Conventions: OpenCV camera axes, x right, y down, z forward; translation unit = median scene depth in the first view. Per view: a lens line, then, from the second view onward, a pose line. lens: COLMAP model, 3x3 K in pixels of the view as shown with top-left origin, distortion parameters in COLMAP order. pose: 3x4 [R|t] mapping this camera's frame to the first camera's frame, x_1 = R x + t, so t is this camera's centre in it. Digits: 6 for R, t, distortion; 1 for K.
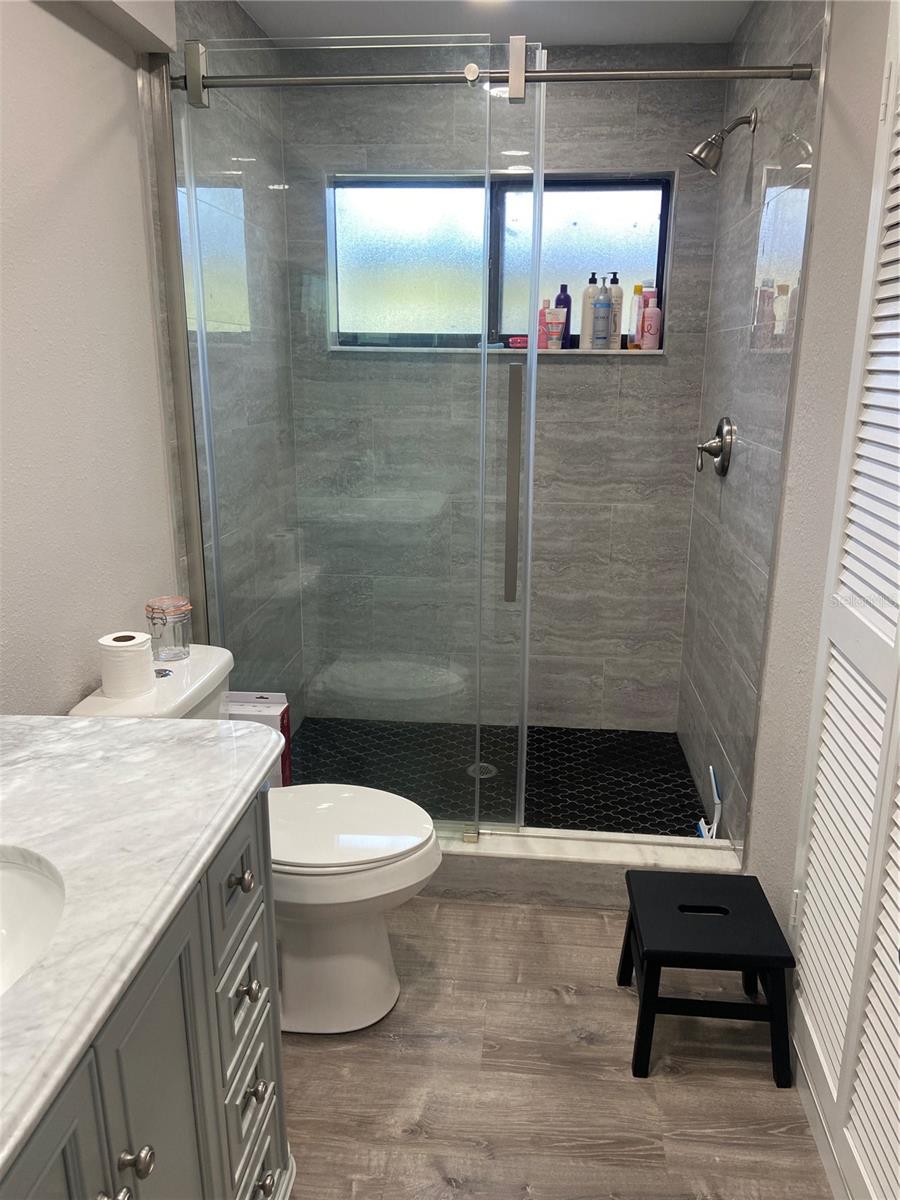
lens RADIAL K [[913.1, 0, 458.6], [0, 913.1, 598.1], [0, 0, 1]] dist [0.104559, -0.128620]
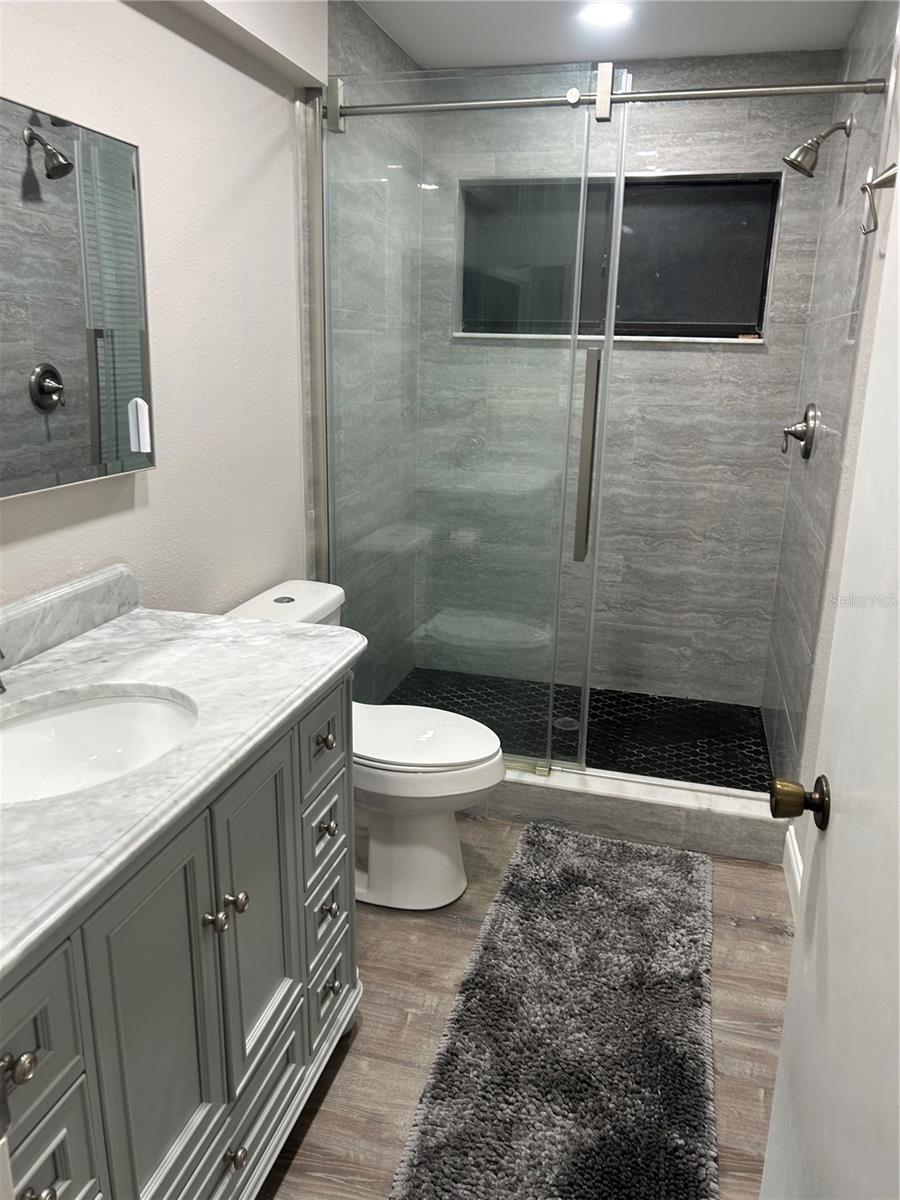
lens RADIAL K [[919.7, 0, 439.2], [0, 919.7, 596.6], [0, 0, 1]] dist [0.049384, -0.054410]
pose [[0.983375, 0.059769, -0.171468, 0.074722], [-0.058349, 0.998207, 0.013312, 0.042096], [0.171957, -0.003086, 0.985100, -0.142645]]
